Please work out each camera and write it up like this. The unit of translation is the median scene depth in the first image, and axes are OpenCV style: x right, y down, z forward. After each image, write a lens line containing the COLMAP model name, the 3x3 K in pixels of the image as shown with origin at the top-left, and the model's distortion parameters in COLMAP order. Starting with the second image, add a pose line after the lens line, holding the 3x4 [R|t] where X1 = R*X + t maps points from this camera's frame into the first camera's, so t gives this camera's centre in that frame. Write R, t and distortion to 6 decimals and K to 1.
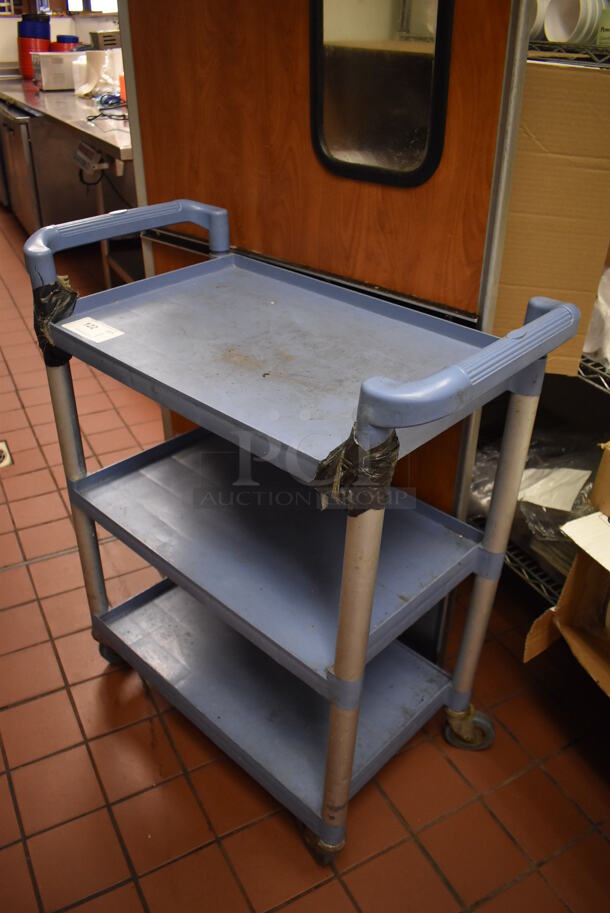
lens RADIAL K [[705.0, 0, 307.0], [0, 705.0, 462.3], [0, 0, 1]] dist [-0.096182, 0.014083]
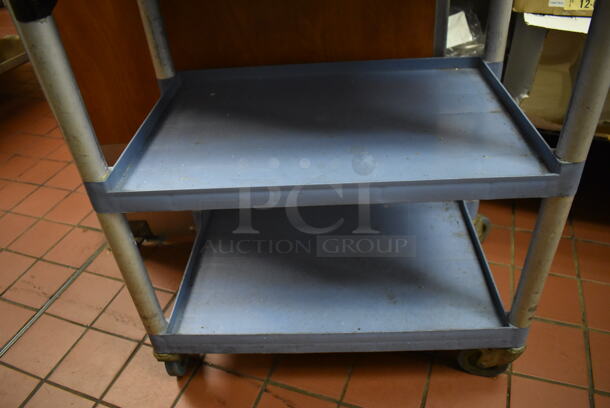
lens RADIAL K [[471.1, 0, 305.0], [0, 471.1, 204.0], [0, 0, 1]] dist [-0.096182, 0.014083]
pose [[0.747964, -0.464435, 0.474183, -0.467812], [0.428688, 0.883445, 0.189081, 0.052977], [-0.506731, 0.061851, 0.859883, 0.499863]]
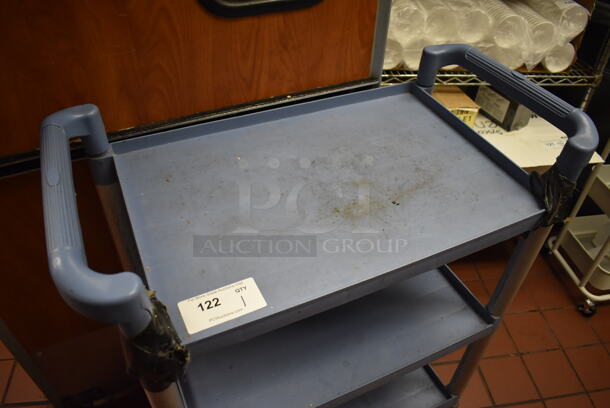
lens RADIAL K [[471.1, 0, 305.0], [0, 471.1, 204.0], [0, 0, 1]] dist [-0.096182, 0.014083]
pose [[0.365933, -0.625194, 0.689366, -0.541089], [0.474807, 0.762504, 0.439484, -0.444791], [-0.800407, 0.166495, 0.575872, 0.562652]]
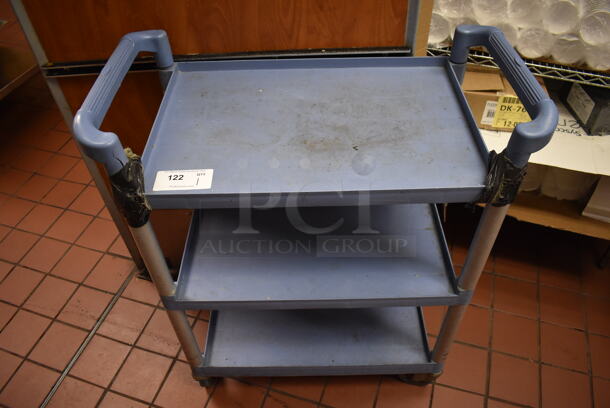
lens RADIAL K [[471.1, 0, 305.0], [0, 471.1, 204.0], [0, 0, 1]] dist [-0.096182, 0.014083]
pose [[0.724454, -0.519020, 0.453634, -0.502182], [0.403328, 0.852839, 0.331651, -0.312499], [-0.559010, -0.057303, 0.827178, 0.244714]]
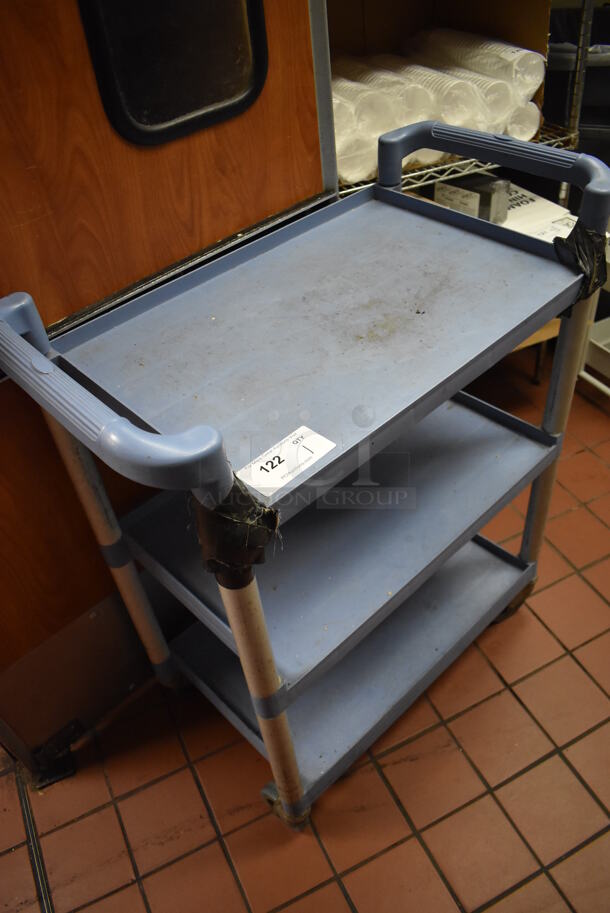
lens RADIAL K [[705.0, 0, 307.0], [0, 705.0, 462.3], [0, 0, 1]] dist [-0.096182, 0.014083]
pose [[0.052464, -0.702872, 0.709379, -0.745209], [0.603729, 0.588166, 0.538120, -0.511572], [-0.795462, 0.400040, 0.455201, 0.641009]]
